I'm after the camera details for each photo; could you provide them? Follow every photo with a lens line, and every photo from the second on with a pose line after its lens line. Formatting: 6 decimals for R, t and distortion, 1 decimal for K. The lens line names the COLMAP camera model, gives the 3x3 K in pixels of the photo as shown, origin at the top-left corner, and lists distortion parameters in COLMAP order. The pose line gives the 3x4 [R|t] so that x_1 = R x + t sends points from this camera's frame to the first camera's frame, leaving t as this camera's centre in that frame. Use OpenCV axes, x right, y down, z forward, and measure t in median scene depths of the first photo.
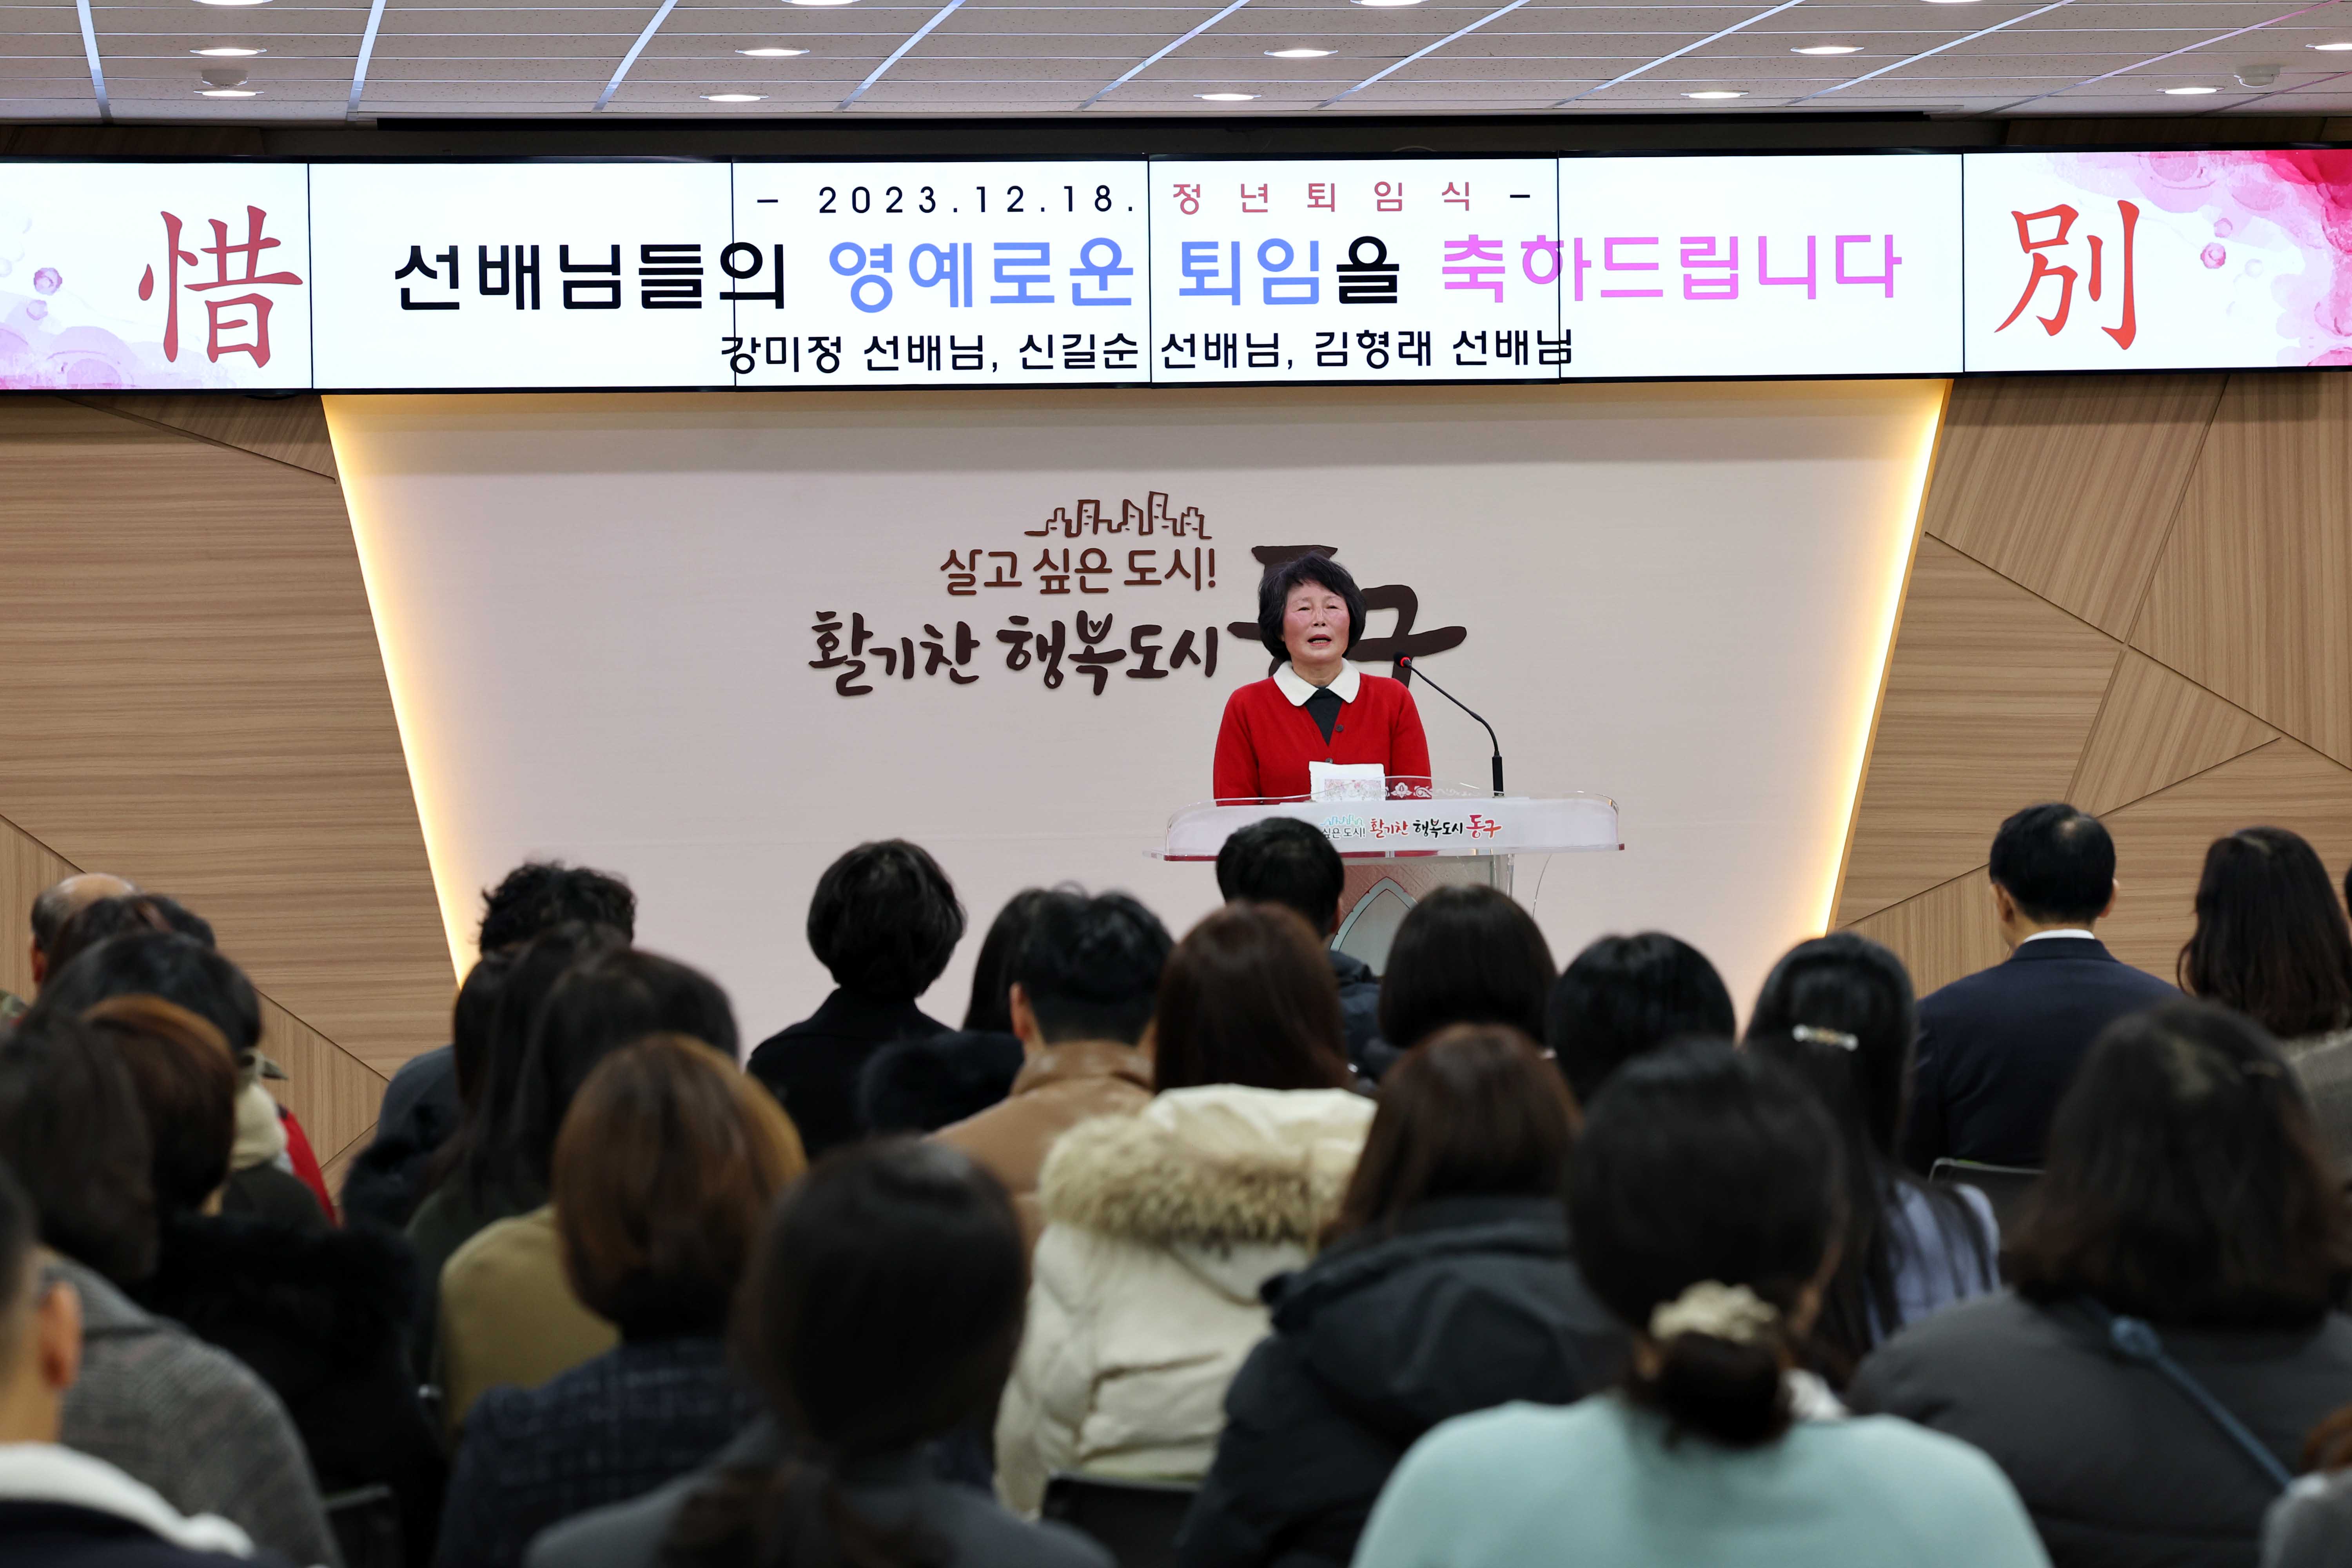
lens RADIAL K [[7030.6, 0, 1190.7], [0, 7030.6, 779.0], [0, 0, 1]] dist [0.160366, 0.000000]
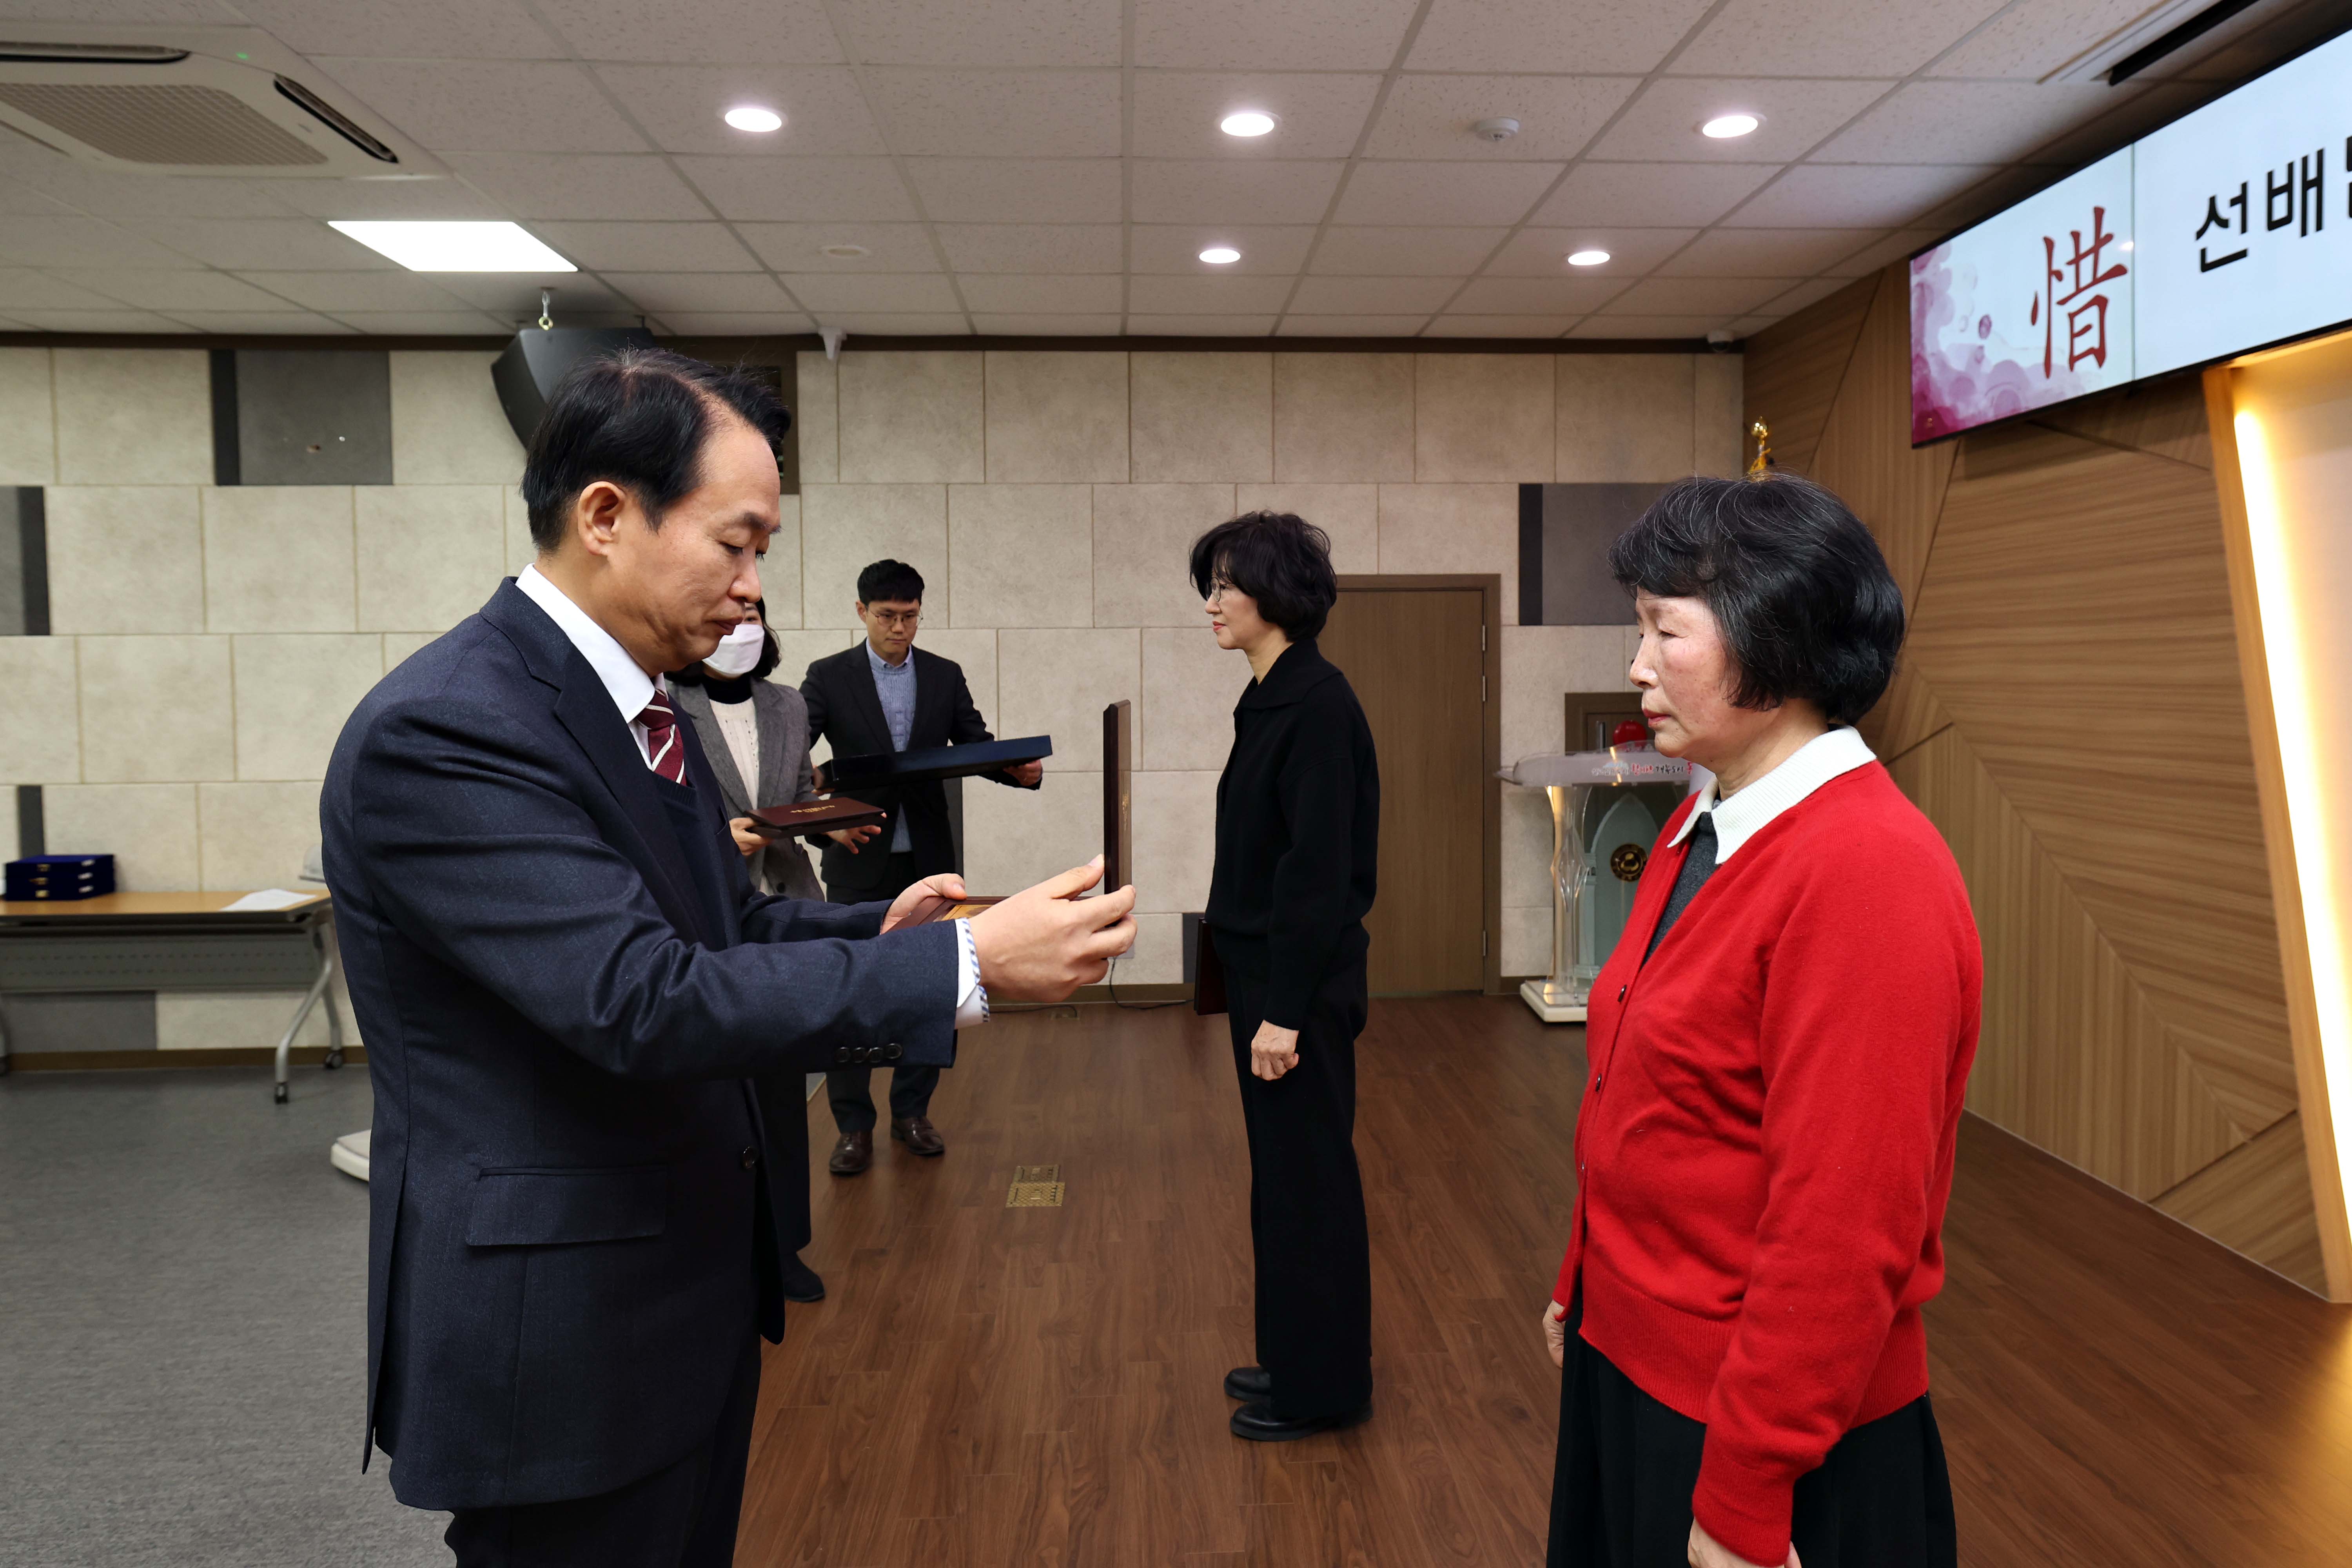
lens RADIAL K [[1501.7, 0, 1203.0], [0, 1501.7, 724.4], [0, 0, 1]] dist [-0.017345, 0.025061]
pose [[-0.085731, 0.055353, -0.994780, 0.090627], [-0.005285, 0.998416, 0.056010, -0.019126], [0.996304, 0.010059, -0.085302, 0.880243]]
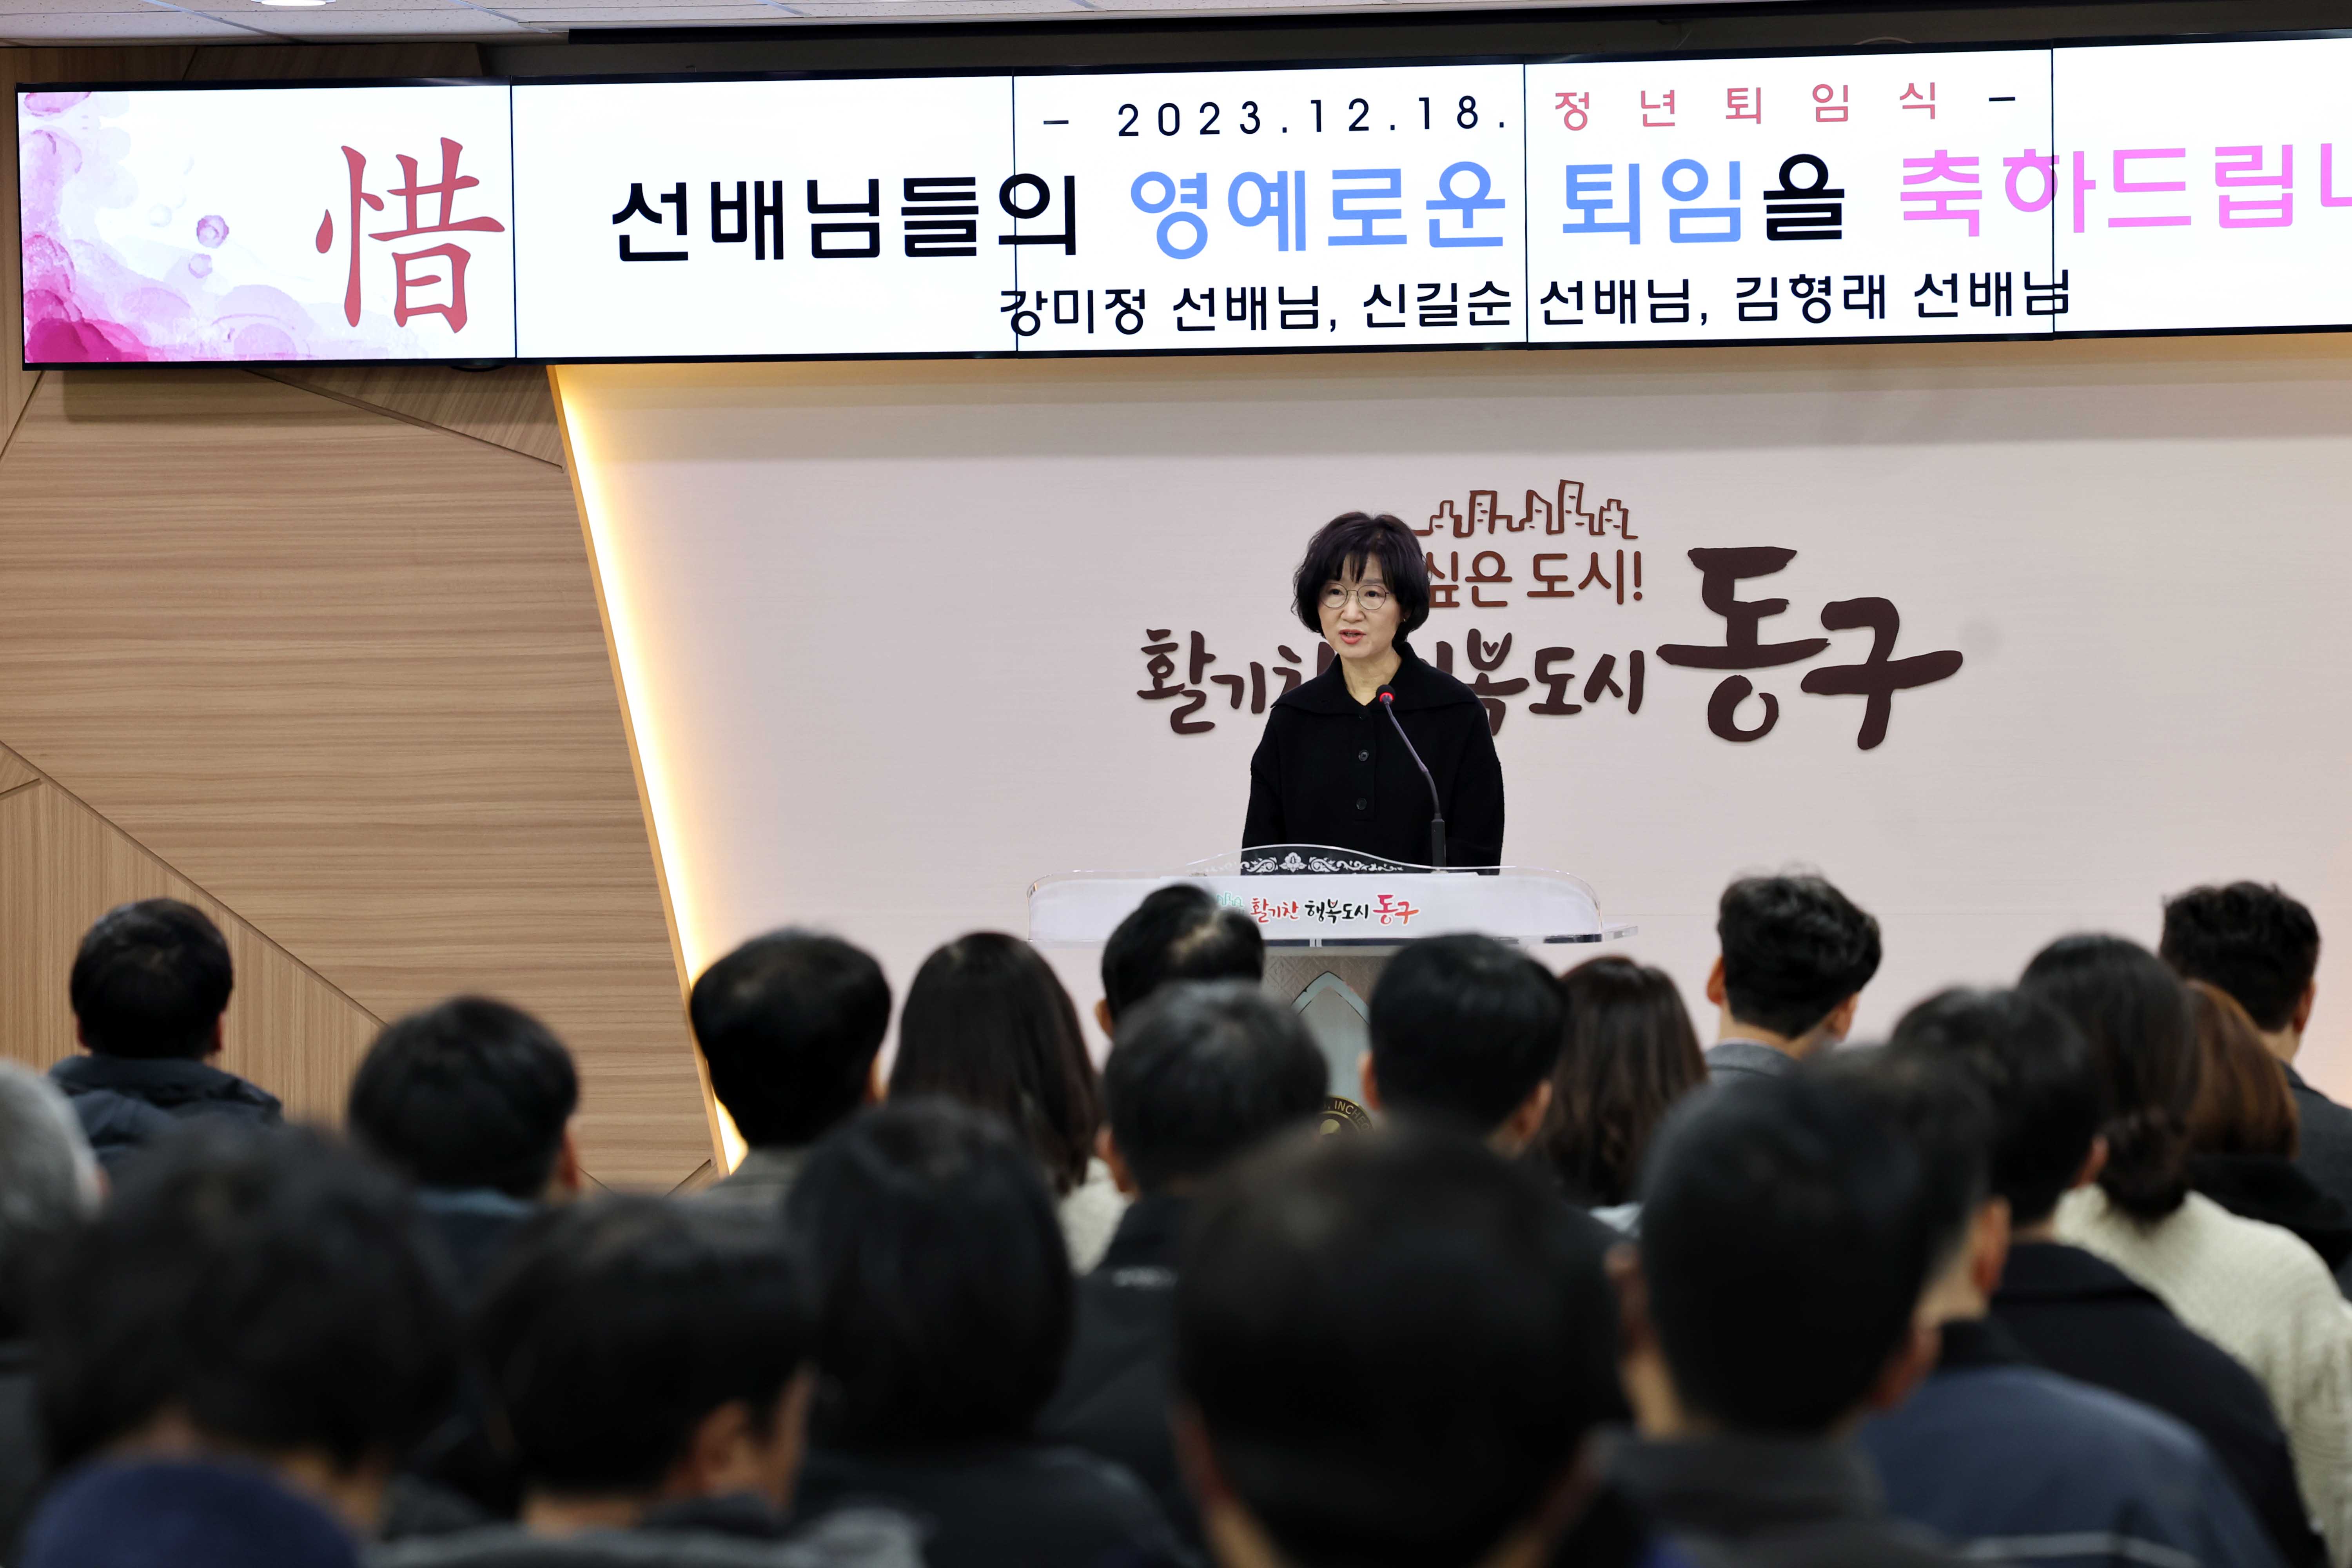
lens RADIAL K [[8586.2, 0, 1187.2], [0, 8586.2, 763.6], [0, 0, 1]] dist [0.442478, 0.000000]
pose [[0.949505, 0.008610, -0.313635, 0.264058], [-0.010485, 0.999936, -0.004292, -0.004229], [0.313578, 0.007364, 0.949534, 0.064821]]
